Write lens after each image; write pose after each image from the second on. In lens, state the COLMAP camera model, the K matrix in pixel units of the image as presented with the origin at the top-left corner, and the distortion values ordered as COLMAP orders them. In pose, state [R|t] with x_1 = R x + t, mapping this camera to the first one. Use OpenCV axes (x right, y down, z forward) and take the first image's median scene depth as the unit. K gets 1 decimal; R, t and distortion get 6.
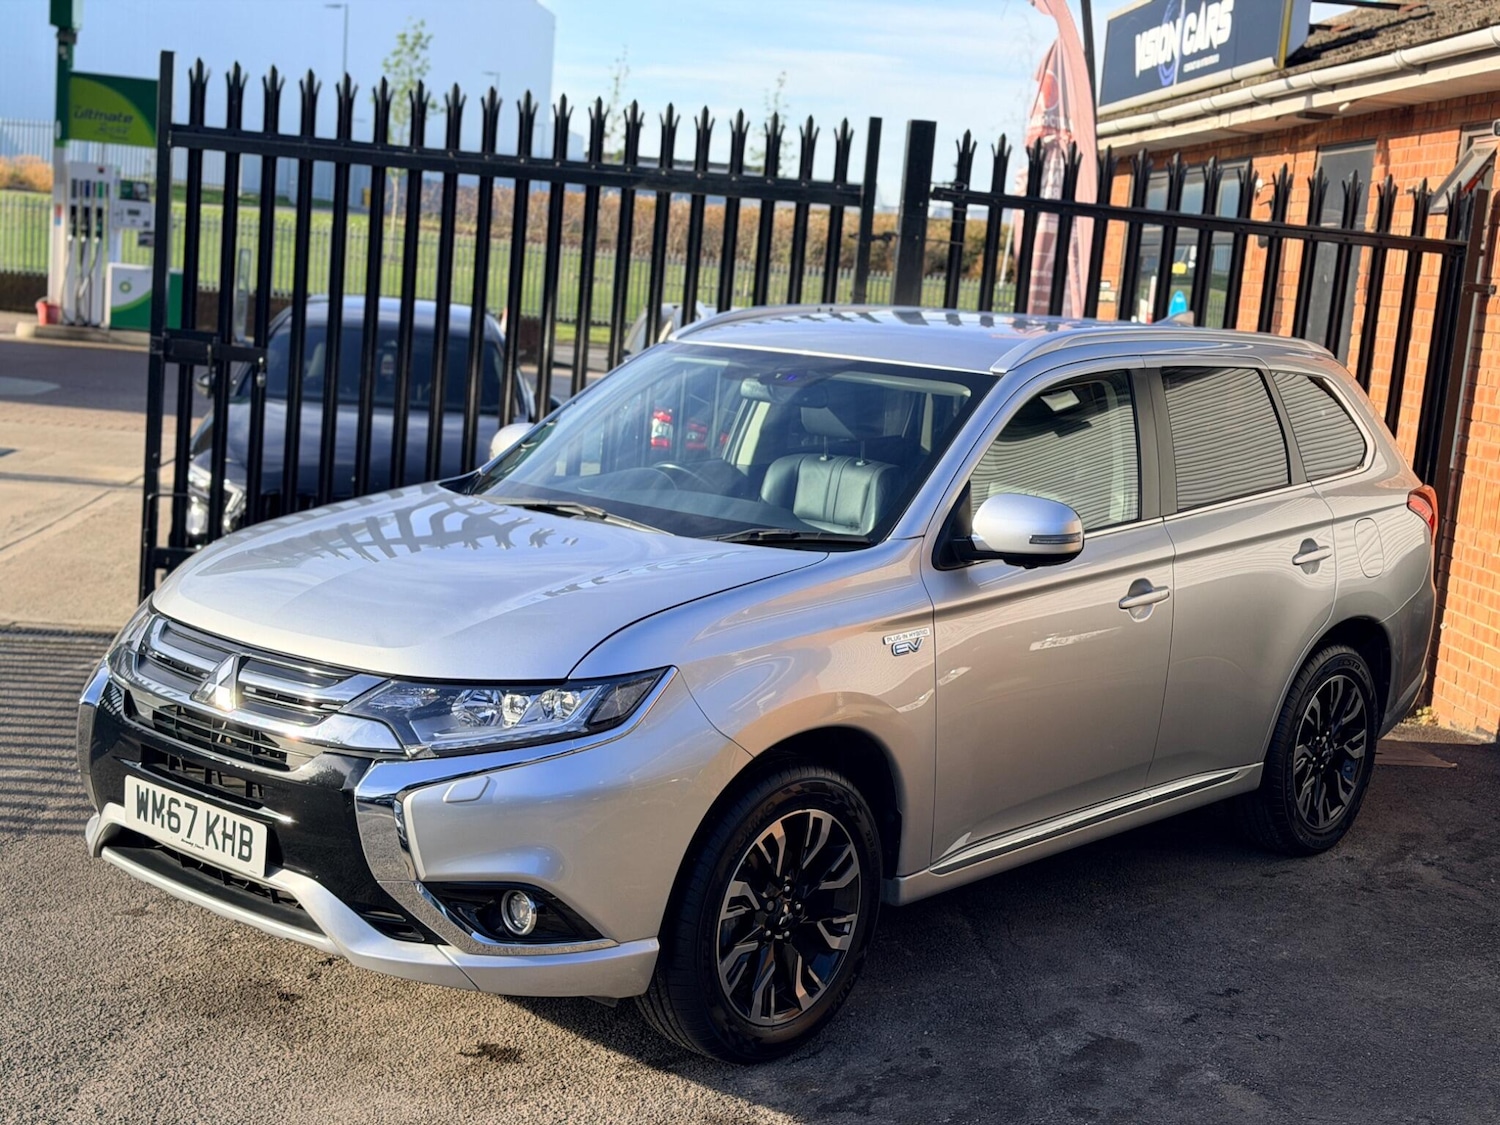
lens RADIAL K [[2089.6, 0, 746.2], [0, 2089.6, 565.7], [0, 0, 1]] dist [0.193097, -0.486392]
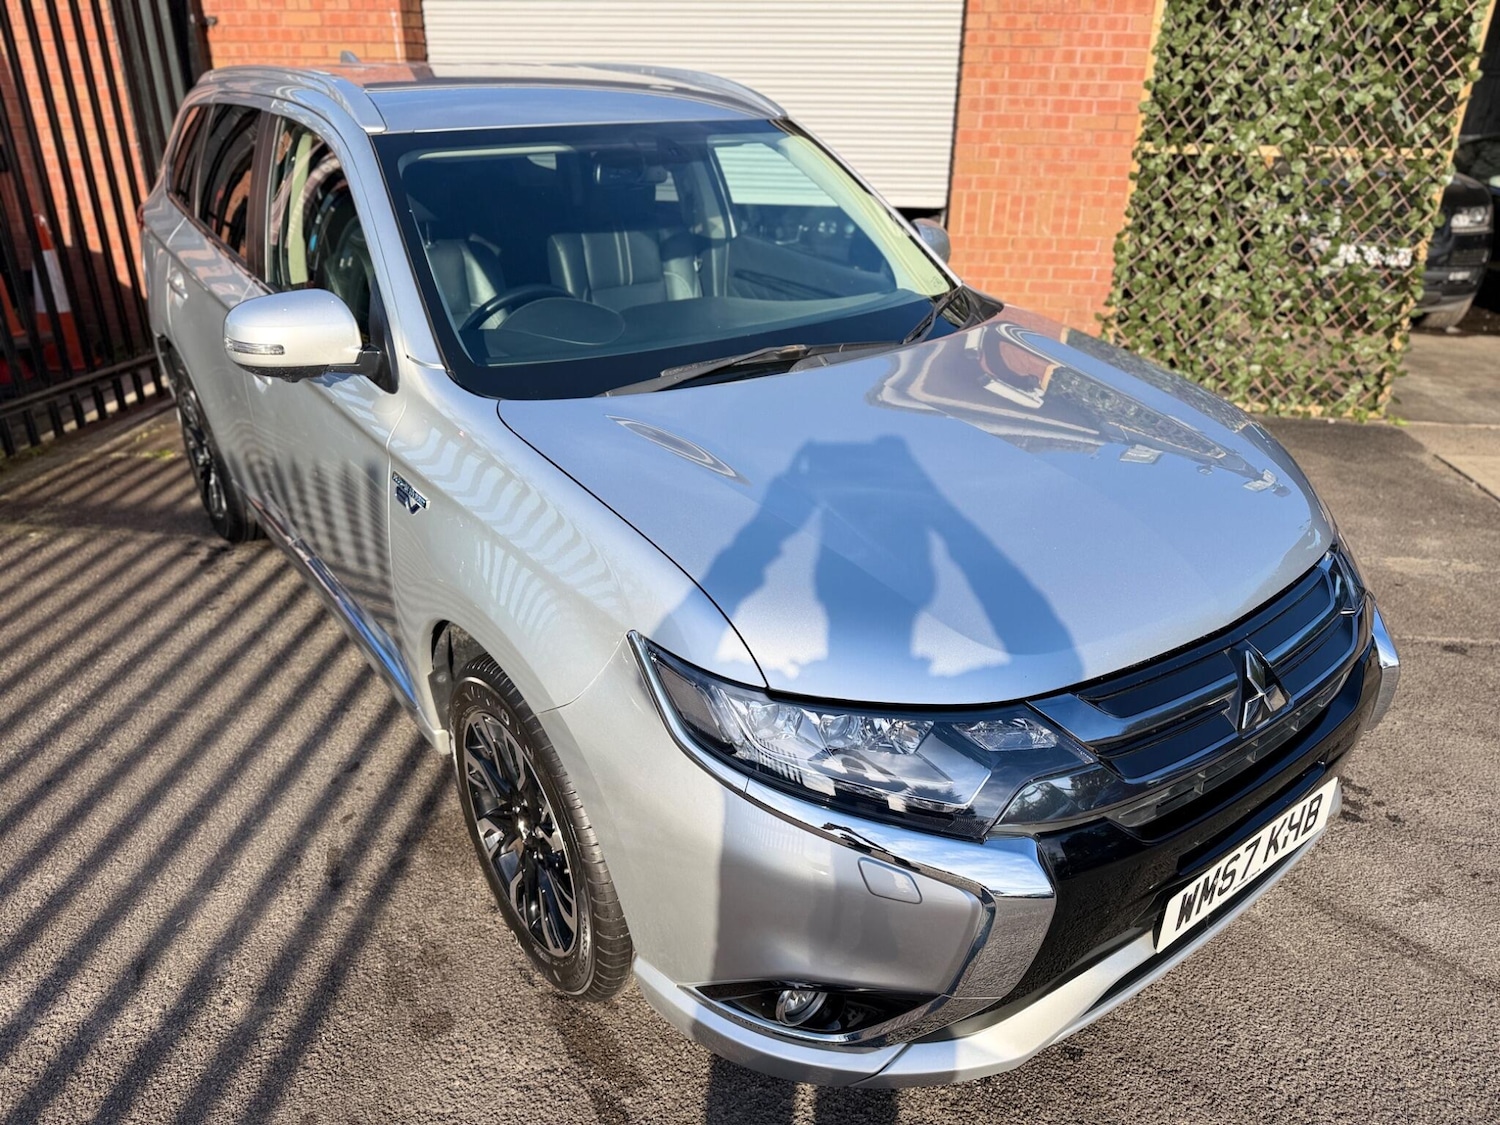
lens RADIAL K [[1057.4, 0, 746.1], [0, 1057.4, 561.0], [0, 0, 1]] dist [0.006308, -0.008091]
pose [[0.198288, -0.478845, 0.855213, -0.537375], [0.149373, 0.877109, 0.456472, -0.162801], [-0.968695, 0.037233, 0.245447, 1.012819]]
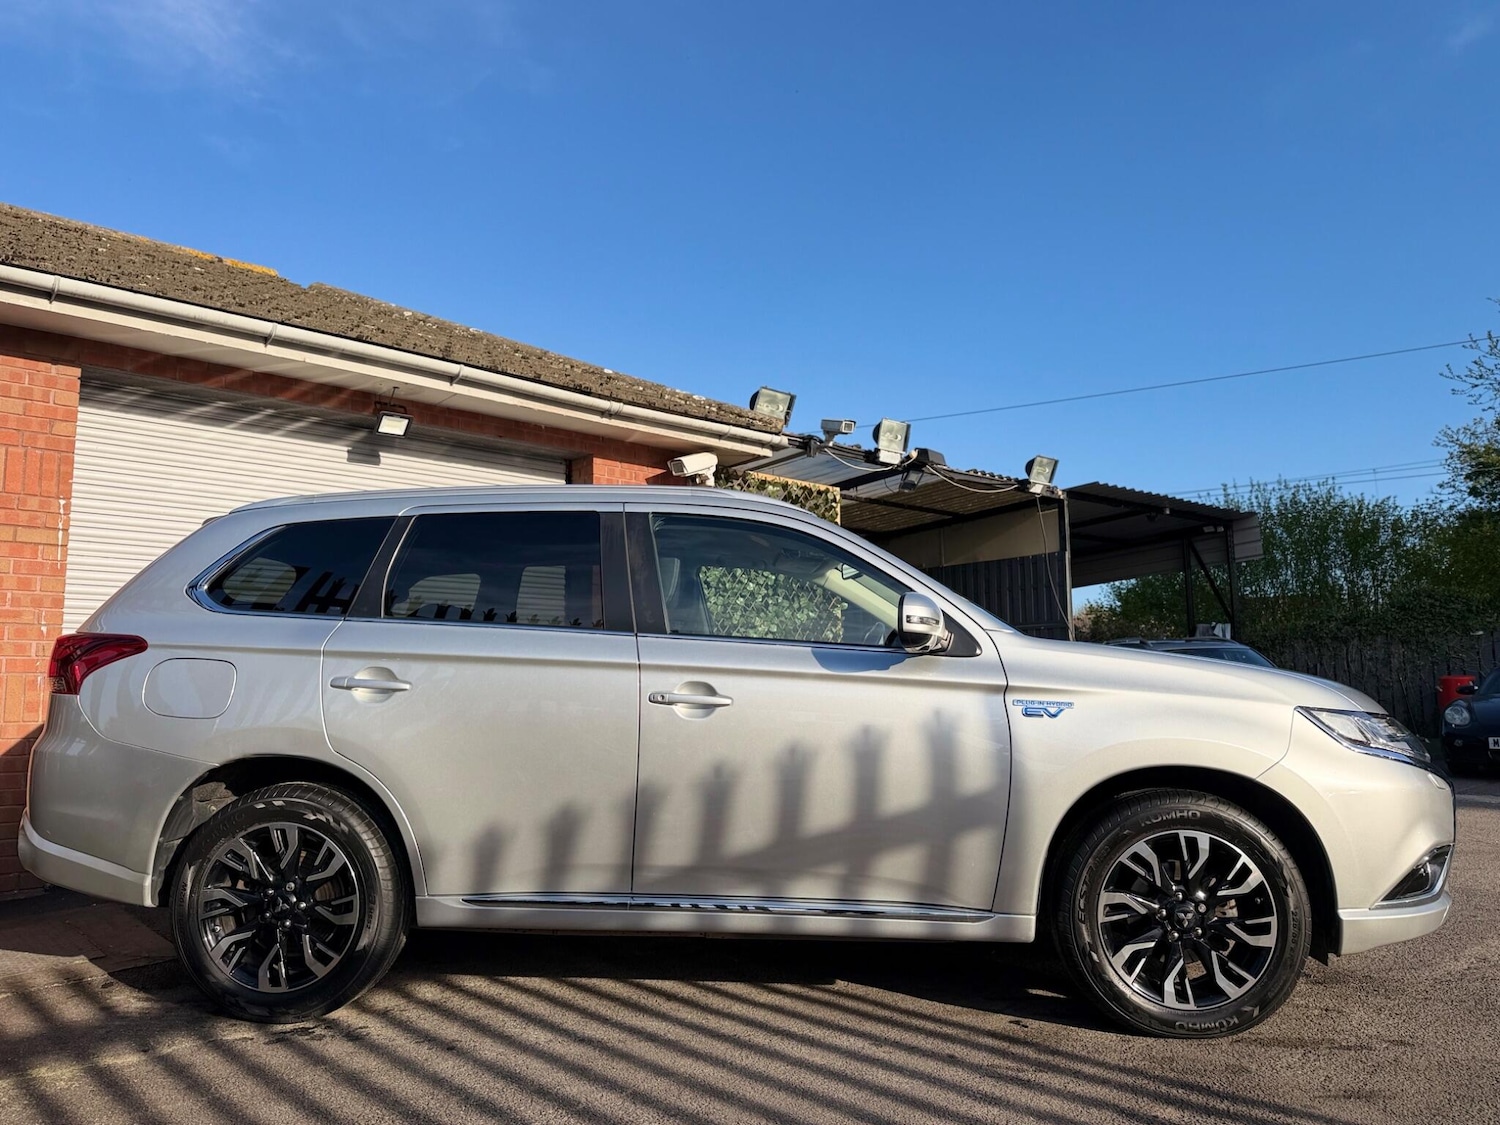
lens RADIAL K [[1070.7, 0, 750.0], [0, 1070.7, 562.5], [0, 0, 1]] dist [0.047935, -0.064583]
pose [[-0.617504, 0.025998, 0.786138, -0.590313], [0.076898, 0.996661, 0.027443, -0.133244], [-0.782799, 0.077399, -0.617442, 1.785014]]
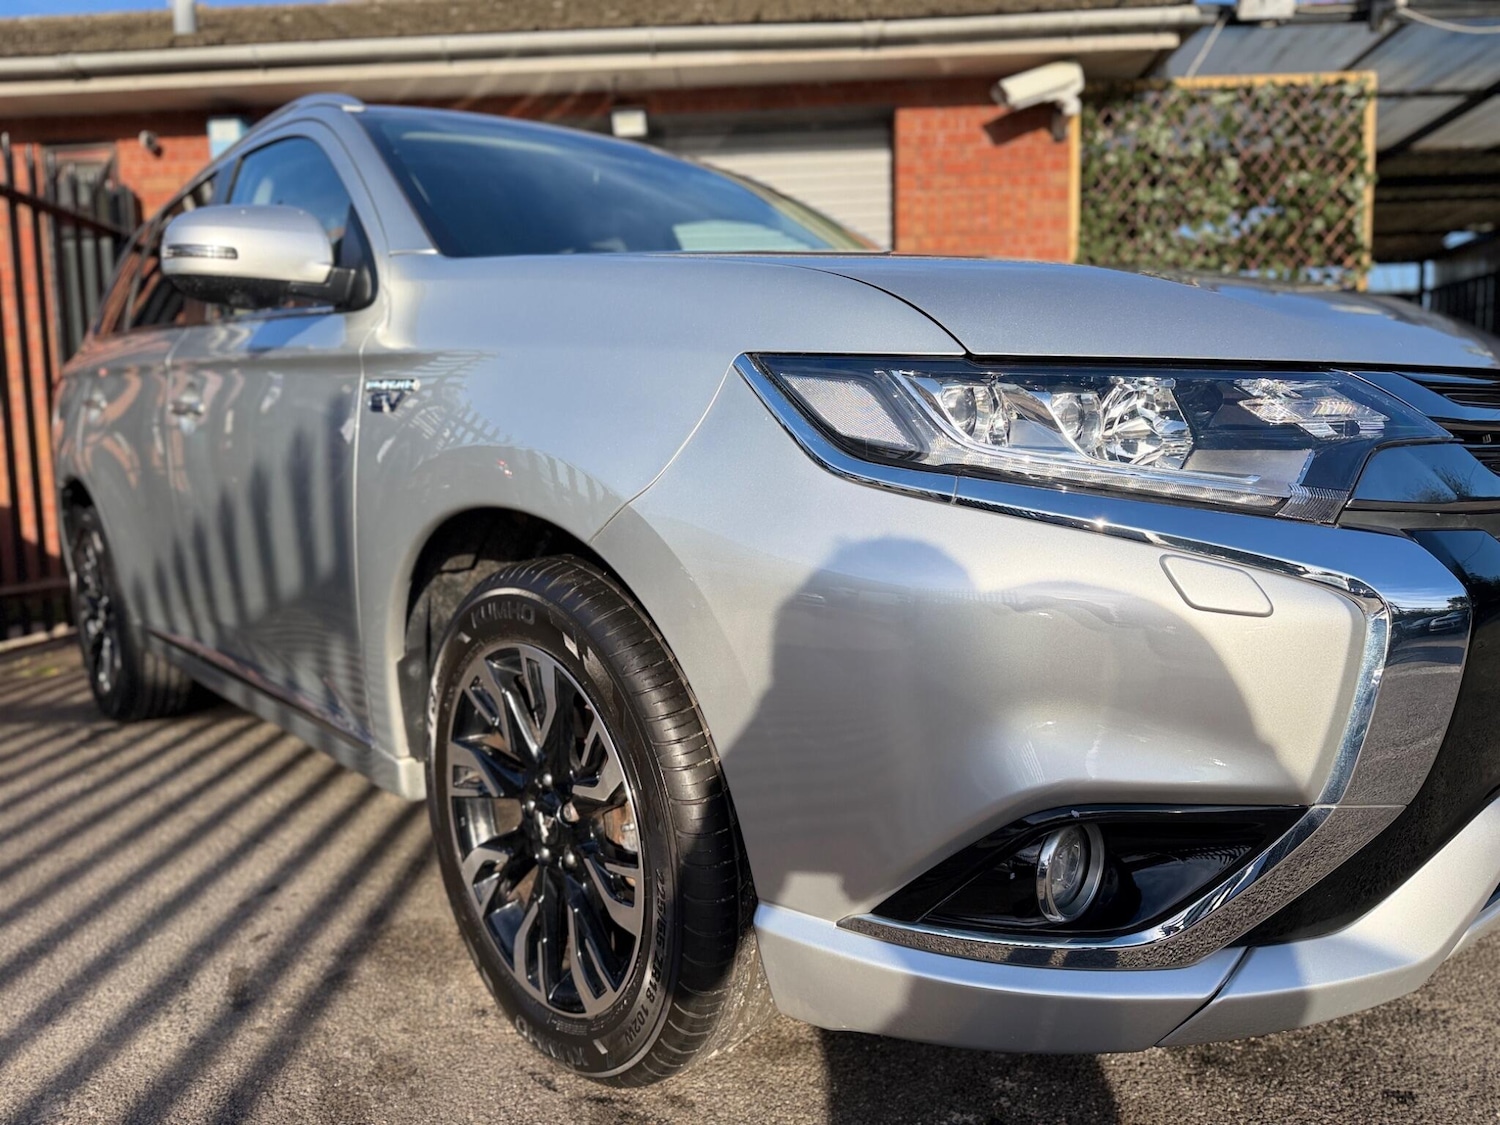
lens RADIAL K [[1054.4, 0, 741.7], [0, 1054.4, 568.4], [0, 0, 1]] dist [0.027746, -0.032213]
pose [[0.108690, -0.185129, 0.976685, -0.508681], [0.180007, 0.969929, 0.163816, 0.006404], [-0.977642, 0.158005, 0.138746, 1.102891]]
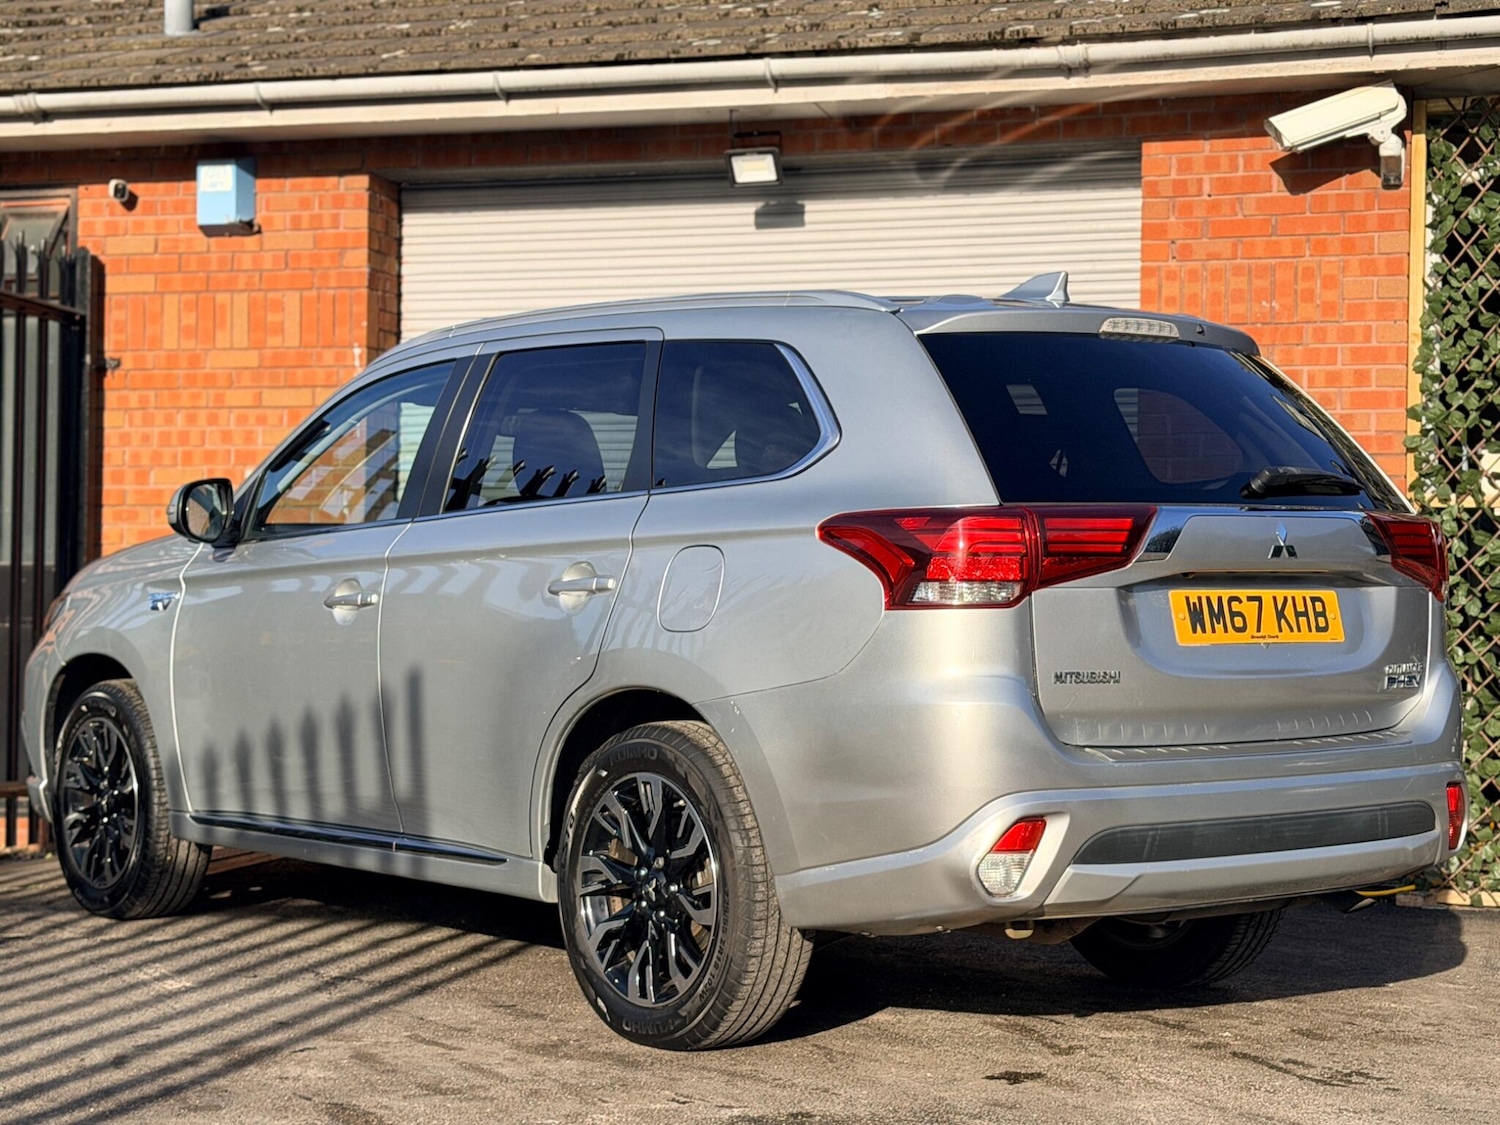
lens RADIAL K [[2530.2, 0, 754.5], [0, 2530.2, 591.1], [0, 0, 1]] dist [0.152067, 0.003413]
pose [[0.348282, -0.066415, 0.935034, -1.124379], [0.155365, 0.987781, 0.012291, -0.003318], [-0.924425, 0.140990, 0.354345, 0.669978]]
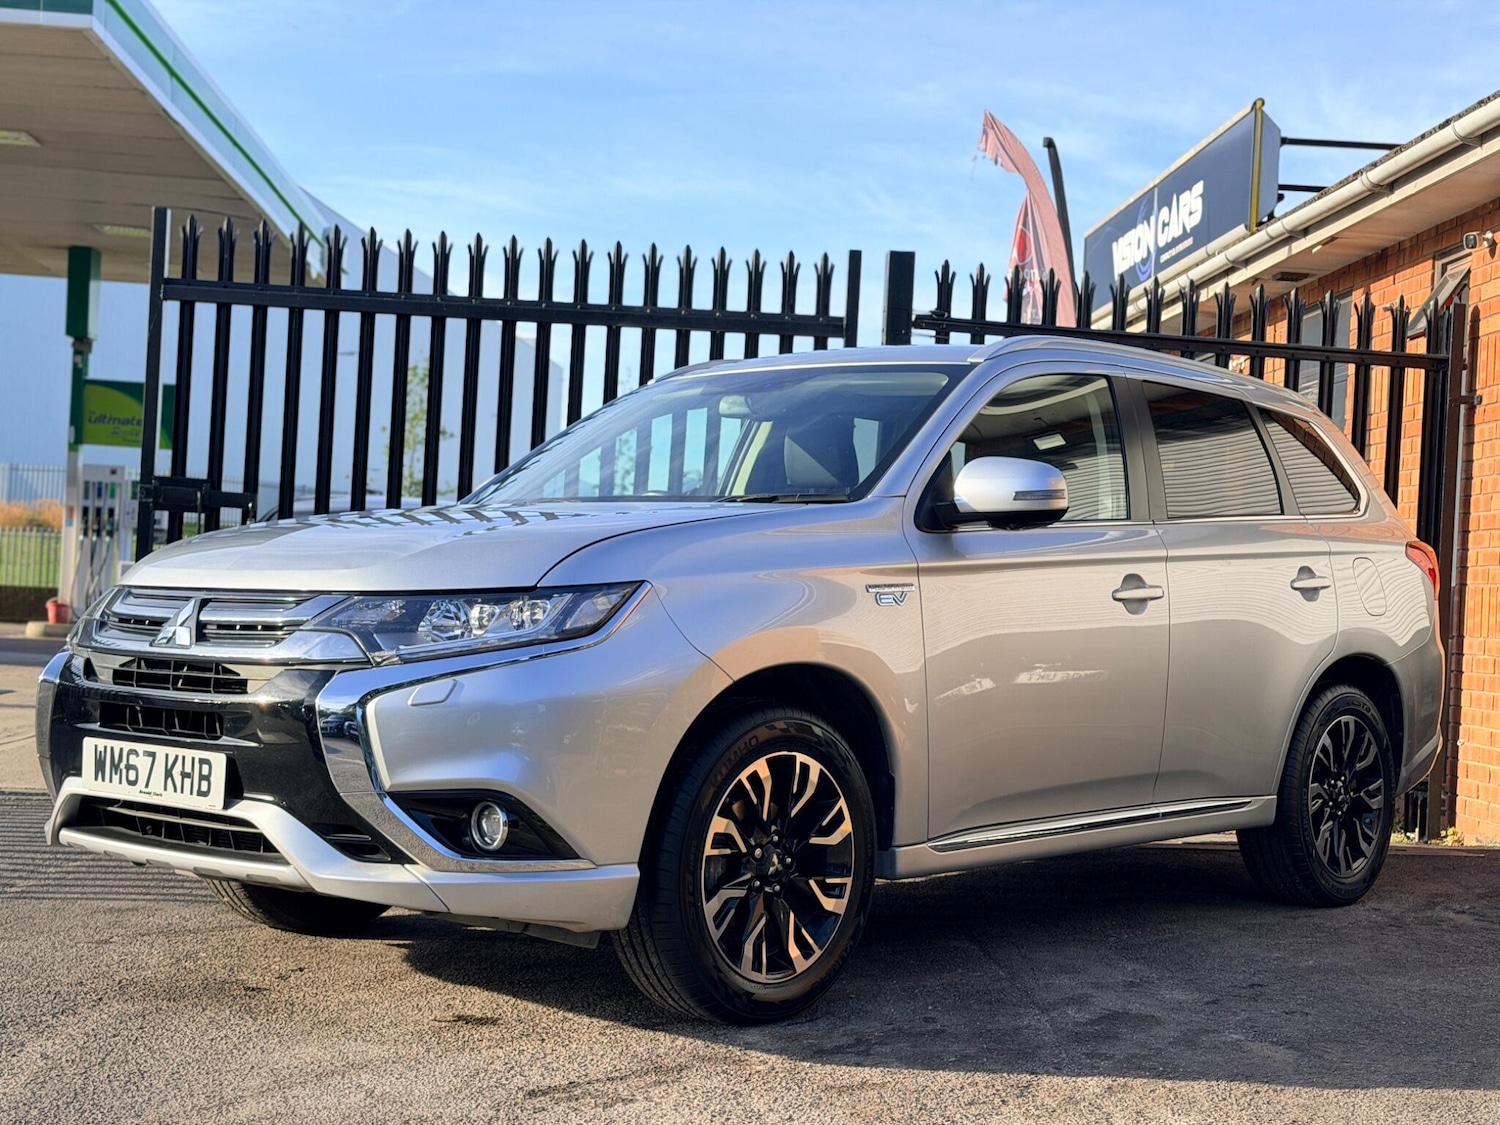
lens RADIAL K [[2089.6, 0, 746.2], [0, 2089.6, 565.7], [0, 0, 1]] dist [0.193097, -0.486392]
pose [[0.999394, -0.034552, -0.004193, 0.014197], [0.033416, 0.986202, -0.162140, 0.182639], [0.009737, 0.161902, 0.986759, 0.038938]]
